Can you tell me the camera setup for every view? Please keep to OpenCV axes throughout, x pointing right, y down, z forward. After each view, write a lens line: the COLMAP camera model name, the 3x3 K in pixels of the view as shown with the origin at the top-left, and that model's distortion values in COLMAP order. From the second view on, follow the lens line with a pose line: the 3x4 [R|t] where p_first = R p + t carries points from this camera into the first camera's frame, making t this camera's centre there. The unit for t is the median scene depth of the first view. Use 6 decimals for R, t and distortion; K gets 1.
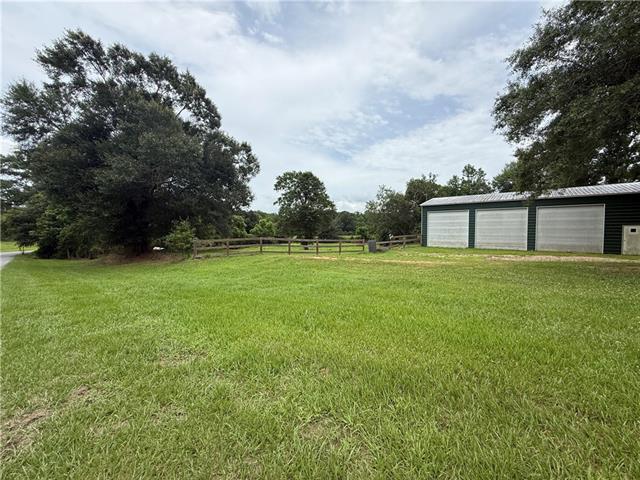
lens RADIAL K [[253.8, 0, 318.7], [0, 253.8, 238.8], [0, 0, 1]] dist [-0.000385, 0.000015]
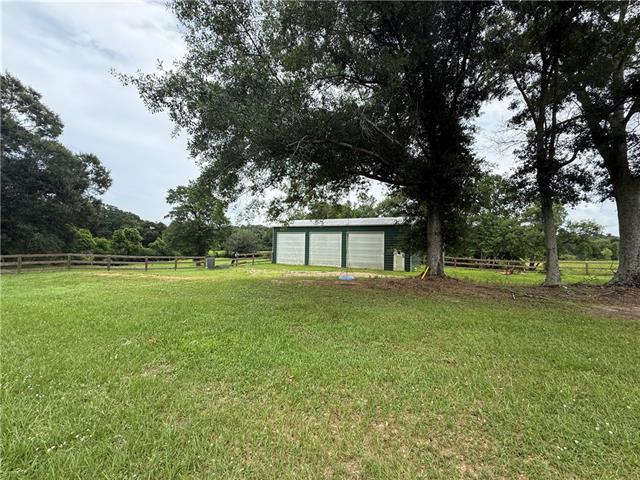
lens RADIAL K [[253.8, 0, 318.7], [0, 253.8, 238.8], [0, 0, 1]] dist [-0.000385, 0.000015]
pose [[0.971037, 0.028755, 0.237192, 0.412457], [-0.013994, 0.997872, -0.063685, -0.011506], [-0.238518, 0.058521, 0.969373, -0.152098]]
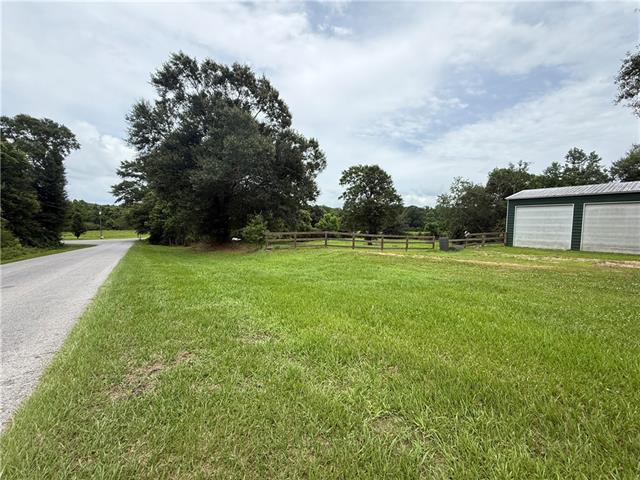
lens RADIAL K [[253.5, 0, 318.5], [0, 253.5, 239.6], [0, 0, 1]] dist [0.000619, -0.000299]
pose [[0.968919, 0.031215, -0.245400, -0.004187], [-0.025292, 0.999309, 0.027252, 0.000151], [0.246081, -0.020199, 0.969039, -0.001380]]
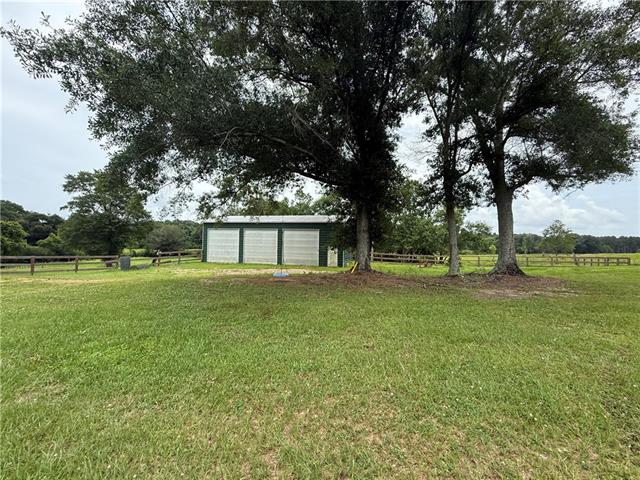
lens RADIAL K [[253.5, 0, 318.5], [0, 253.5, 239.6], [0, 0, 1]] dist [0.000619, -0.000299]
pose [[0.884040, 0.026254, 0.466673, 0.417815], [-0.002293, 0.998653, -0.051840, -0.010665], [-0.467406, 0.044759, 0.882909, -0.155253]]
